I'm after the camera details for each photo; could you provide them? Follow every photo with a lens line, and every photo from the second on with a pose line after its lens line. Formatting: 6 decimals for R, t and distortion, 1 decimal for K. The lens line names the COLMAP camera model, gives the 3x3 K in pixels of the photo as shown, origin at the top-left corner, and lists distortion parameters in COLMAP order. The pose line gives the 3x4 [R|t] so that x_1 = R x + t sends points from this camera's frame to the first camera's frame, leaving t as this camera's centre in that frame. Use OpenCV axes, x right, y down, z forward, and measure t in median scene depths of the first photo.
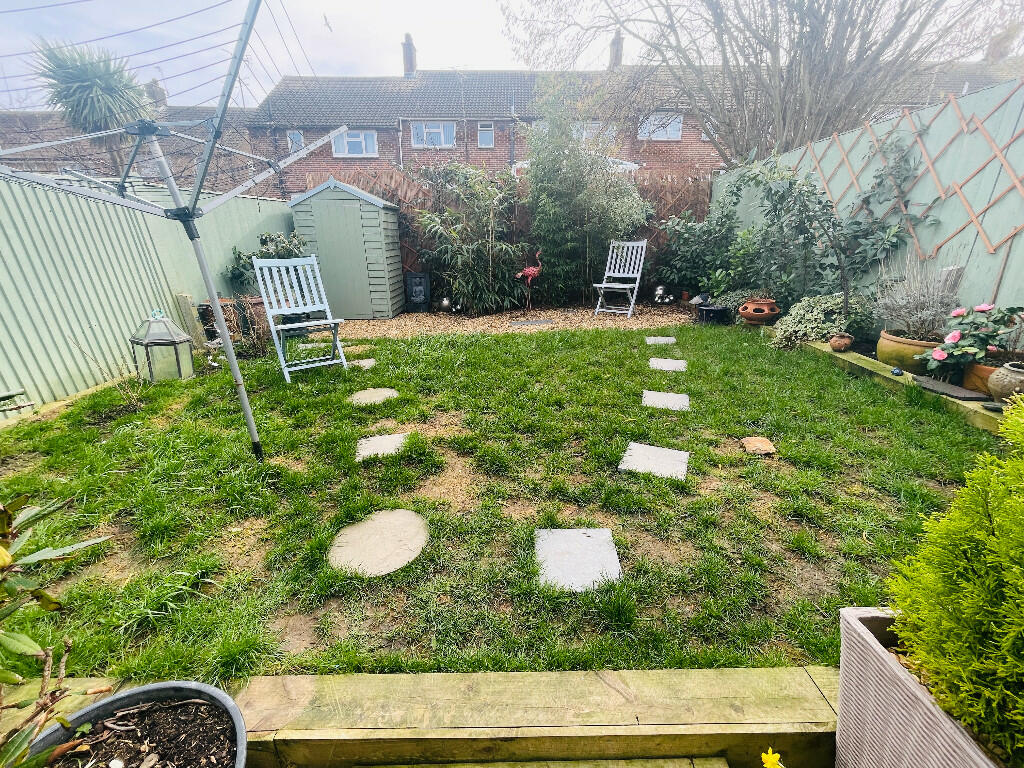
lens RADIAL K [[415.4, 0, 512.0], [0, 415.4, 384.0], [0, 0, 1]] dist [-0.003375, 0.000204]
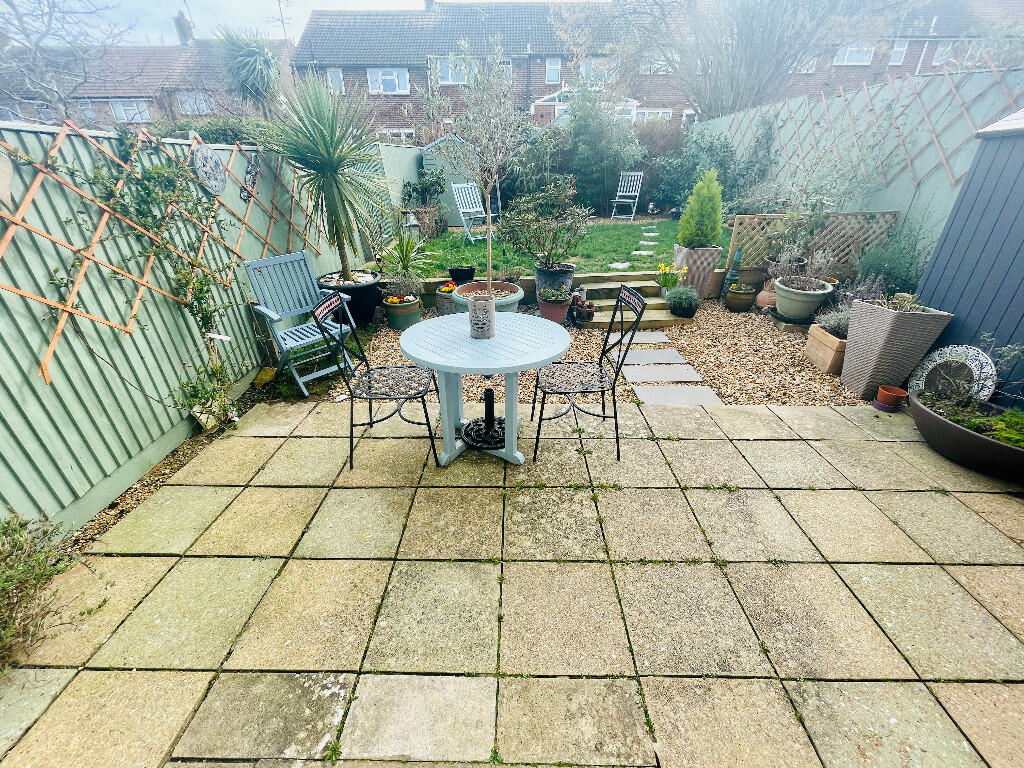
lens RADIAL K [[415.4, 0, 512.0], [0, 415.4, 384.0], [0, 0, 1]] dist [-0.003375, 0.000204]
pose [[0.999794, -0.017306, 0.010609, -0.216892], [0.015615, 0.989632, 0.142776, 0.231648], [-0.012970, -0.142581, 0.989698, -0.703992]]
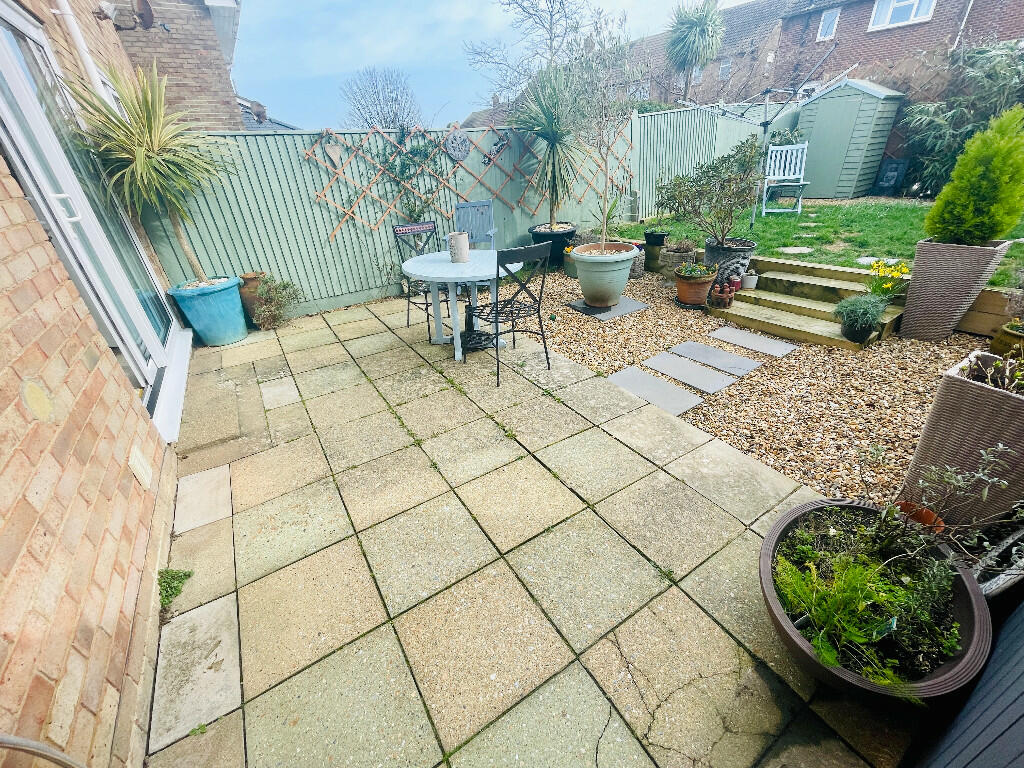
lens RADIAL K [[415.4, 0, 512.0], [0, 415.4, 384.0], [0, 0, 1]] dist [-0.003375, 0.000204]
pose [[0.567657, 0.371596, -0.734630, 0.266139], [-0.214603, 0.928277, 0.303722, 0.209918], [0.794803, -0.014756, 0.606688, -0.594834]]
